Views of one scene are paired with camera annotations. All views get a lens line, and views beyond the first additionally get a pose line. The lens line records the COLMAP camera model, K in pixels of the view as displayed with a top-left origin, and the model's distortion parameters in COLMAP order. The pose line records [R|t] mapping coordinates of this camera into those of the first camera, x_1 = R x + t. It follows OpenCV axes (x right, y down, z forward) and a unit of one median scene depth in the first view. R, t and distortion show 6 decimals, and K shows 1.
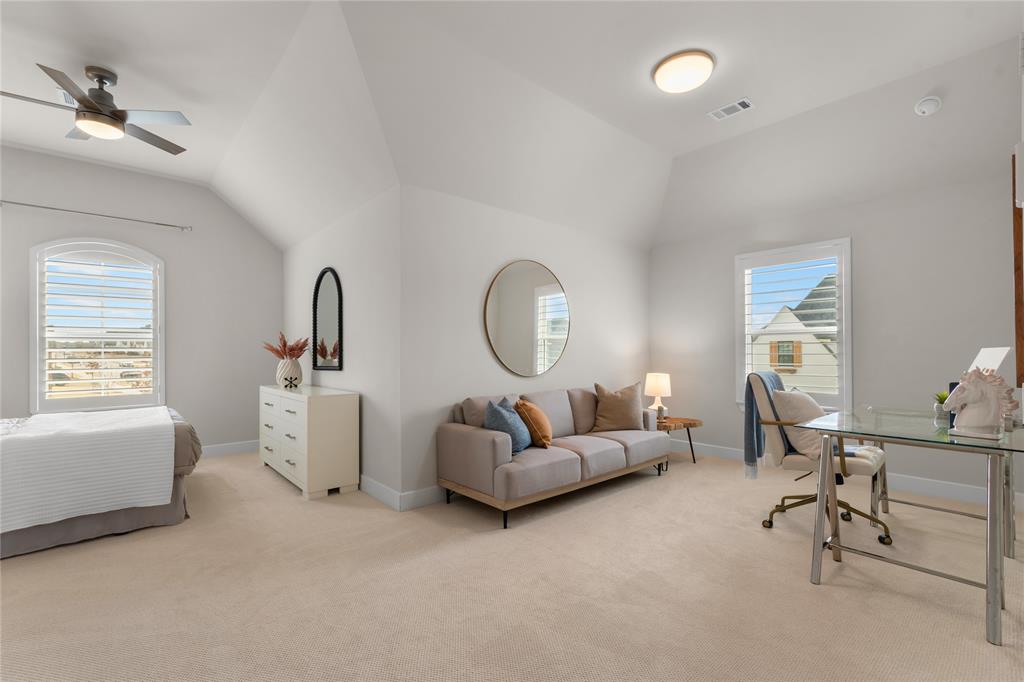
lens RADIAL K [[448.0, 0, 511.6], [0, 448.0, 353.6], [0, 0, 1]] dist [0.000029, -0.000004]
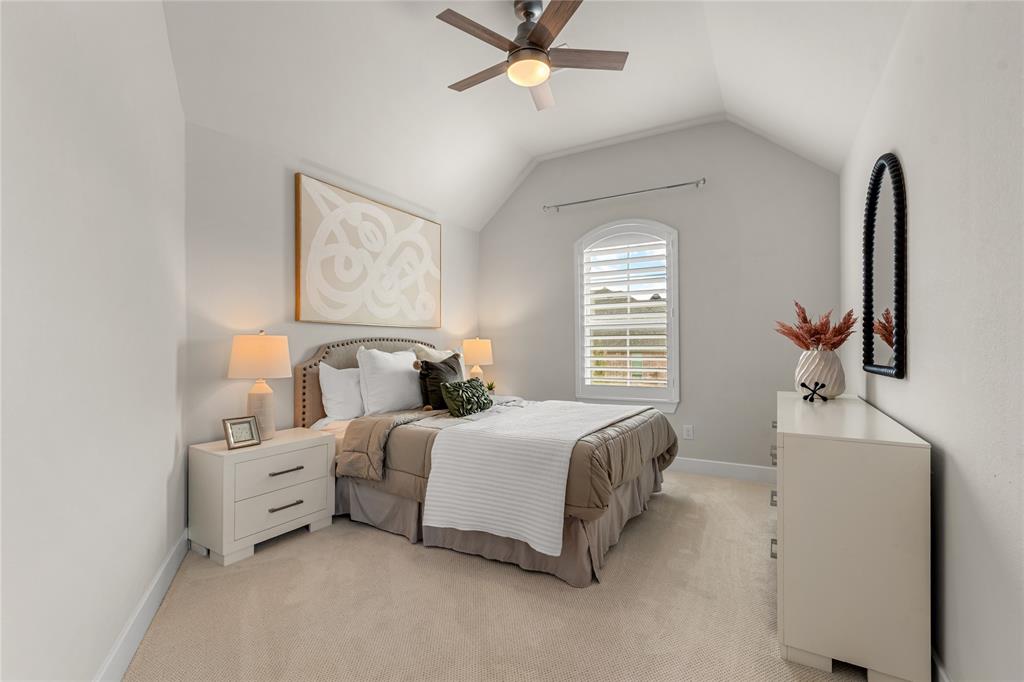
lens RADIAL K [[450.5, 0, 512.1], [0, 450.5, 345.8], [0, 0, 1]] dist [0.001255, 0.000027]
pose [[0.319605, 0.004089, -0.947542, -0.083922], [-0.000231, 0.999991, 0.004237, 0.005144], [0.947551, -0.001135, 0.319603, 0.461657]]
